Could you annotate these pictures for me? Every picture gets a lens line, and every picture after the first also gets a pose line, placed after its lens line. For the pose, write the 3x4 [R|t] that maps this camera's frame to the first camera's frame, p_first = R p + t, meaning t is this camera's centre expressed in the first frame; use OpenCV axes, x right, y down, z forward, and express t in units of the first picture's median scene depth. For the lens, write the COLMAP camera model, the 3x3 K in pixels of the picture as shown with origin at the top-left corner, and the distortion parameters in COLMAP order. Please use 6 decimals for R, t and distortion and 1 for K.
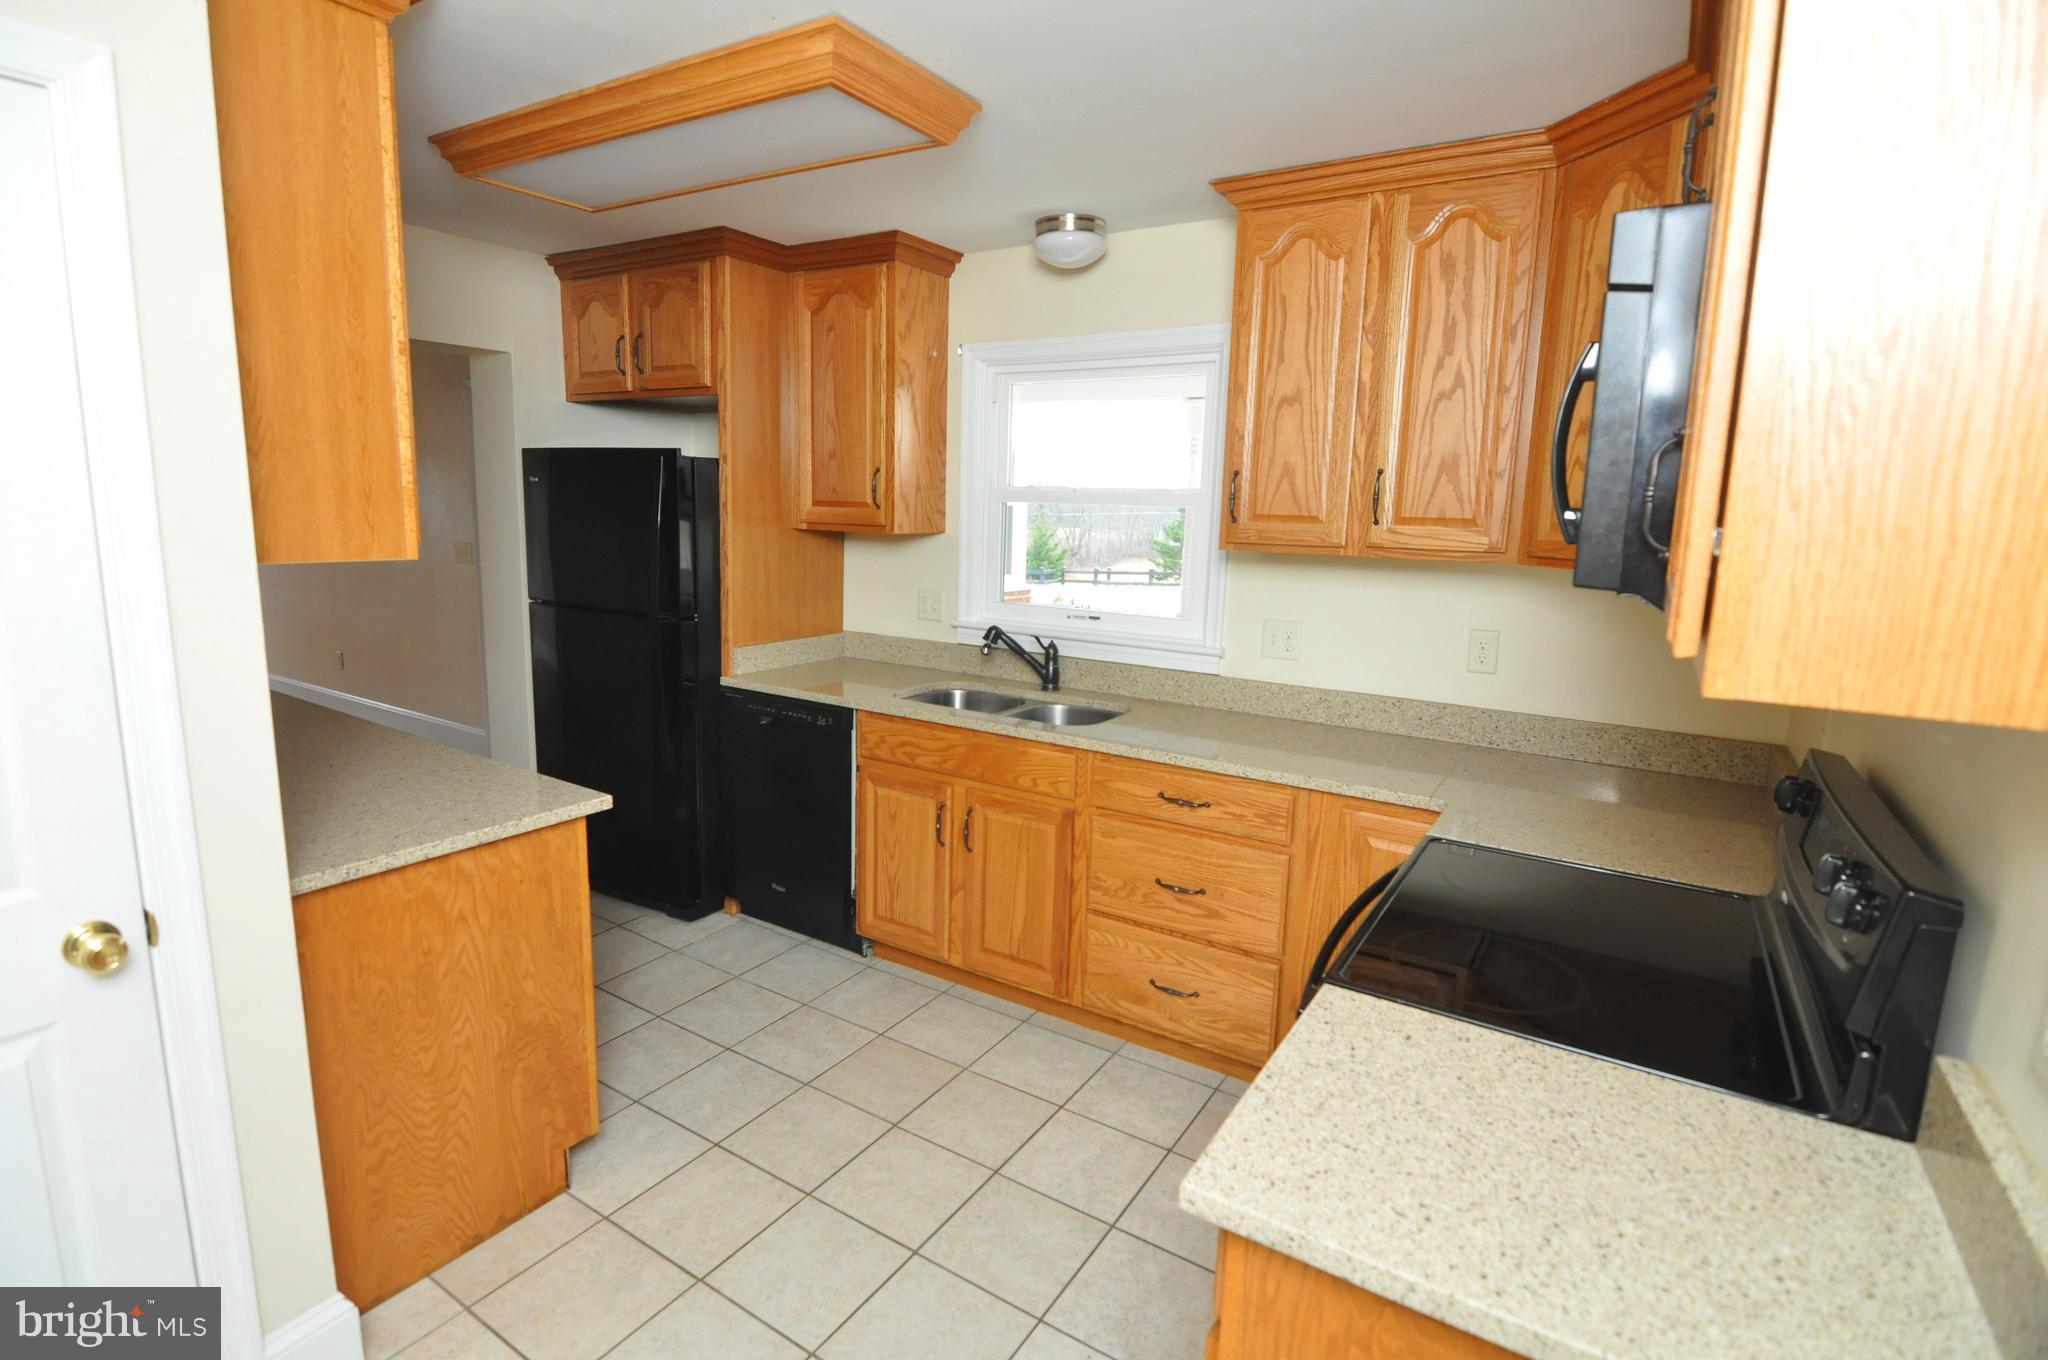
lens RADIAL K [[986.8, 0, 1029.2], [0, 986.8, 677.4], [0, 0, 1]] dist [-0.016269, -0.000835]
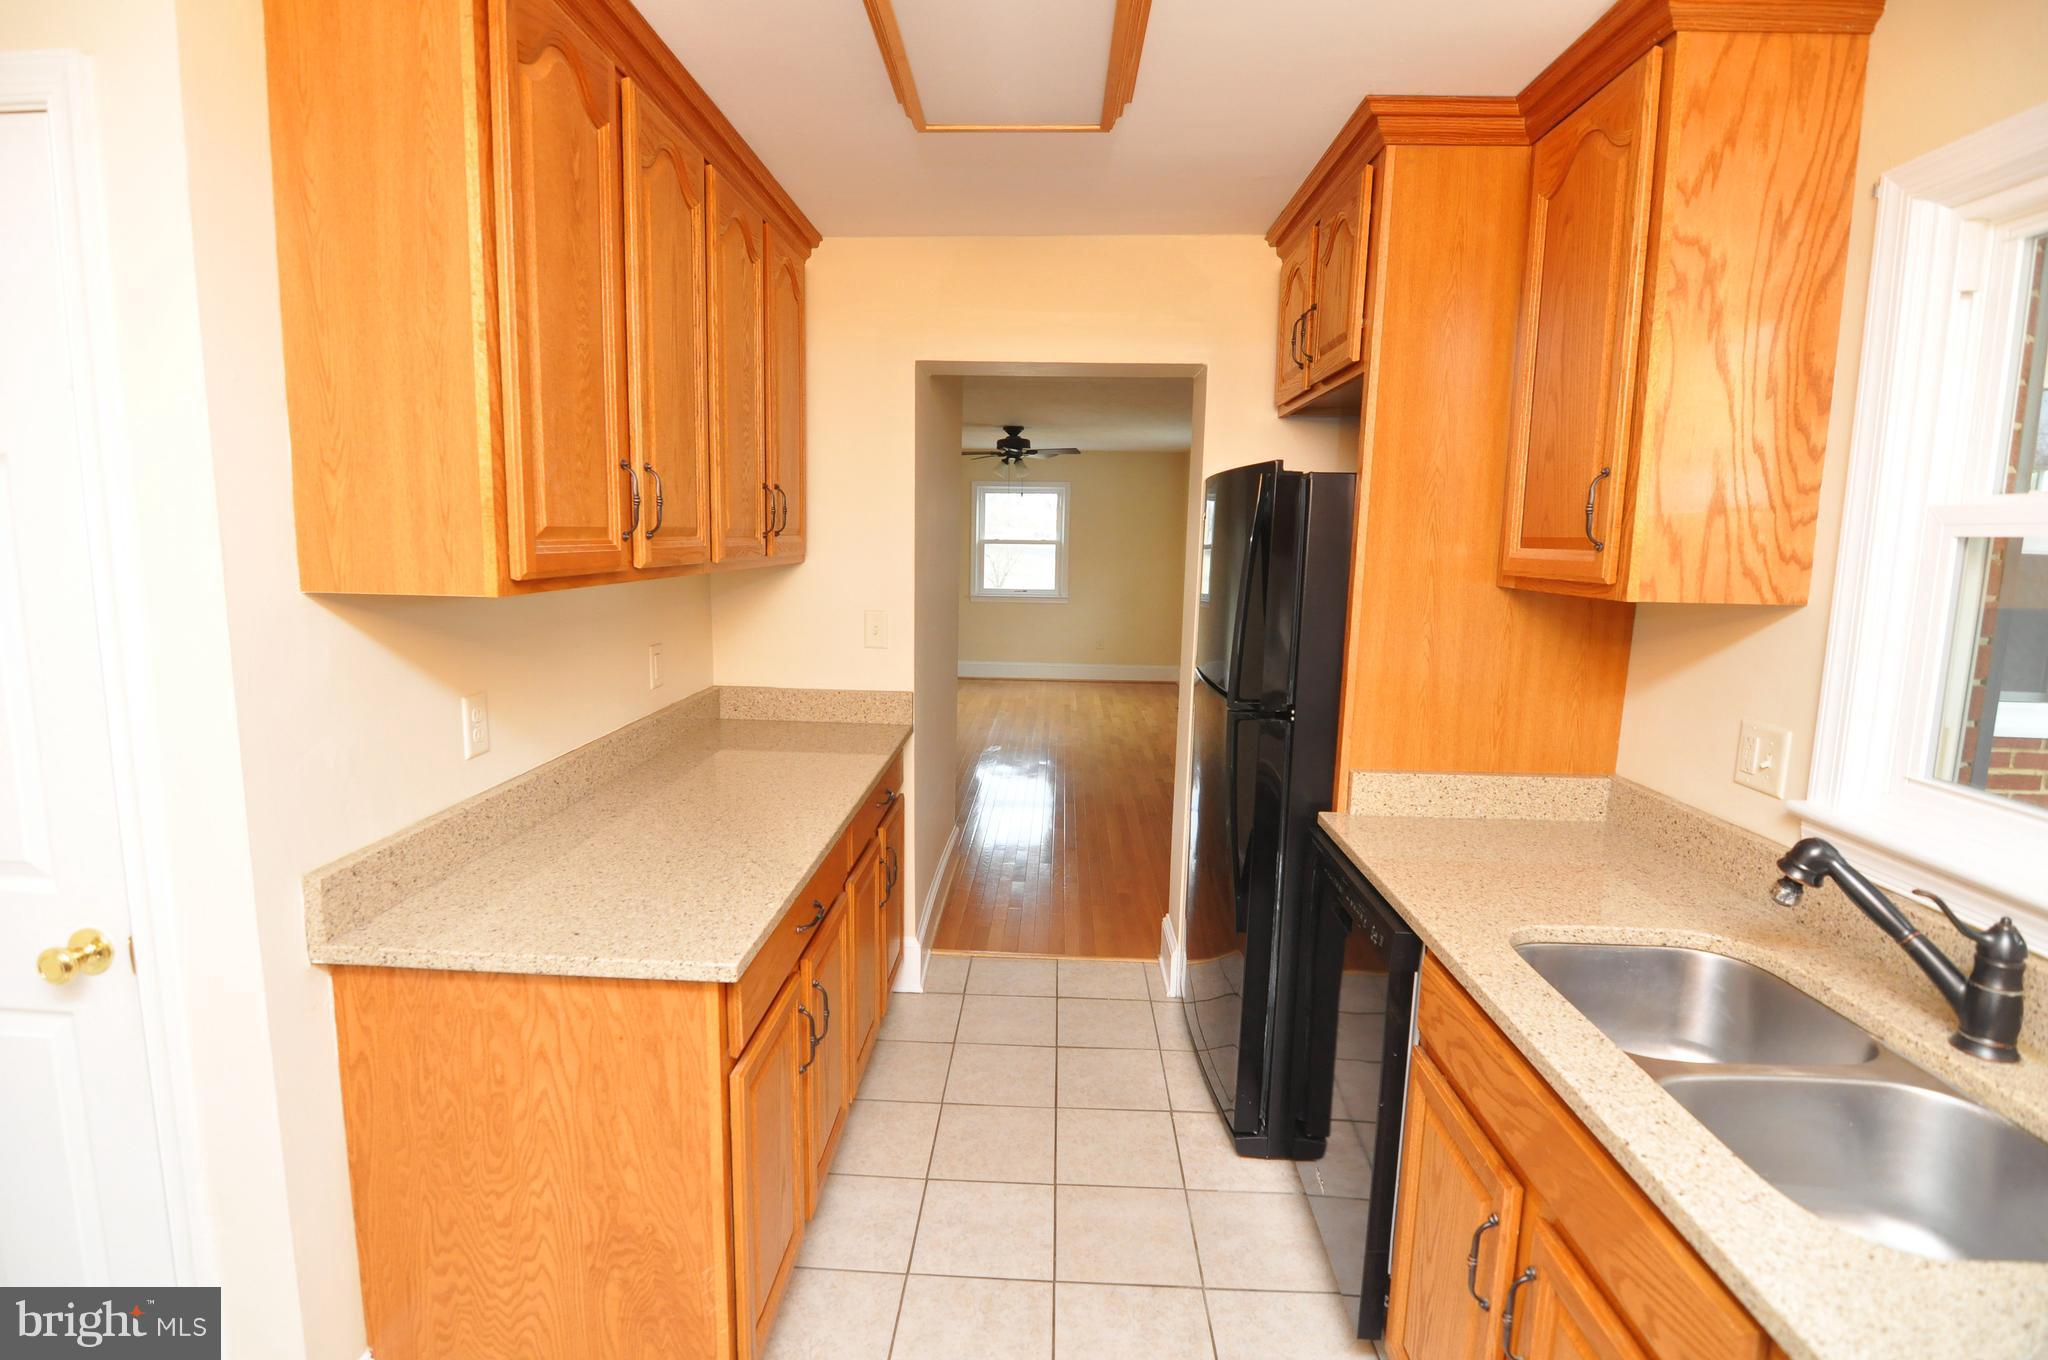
lens RADIAL K [[986.8, 0, 1030.7], [0, 986.8, 666.6], [0, 0, 1]] dist [-0.016269, -0.000835]
pose [[0.486003, 0.100949, -0.868107, 0.252792], [-0.157922, 0.987099, 0.026375, -0.140895], [0.859571, 0.124274, 0.495676, 0.899047]]
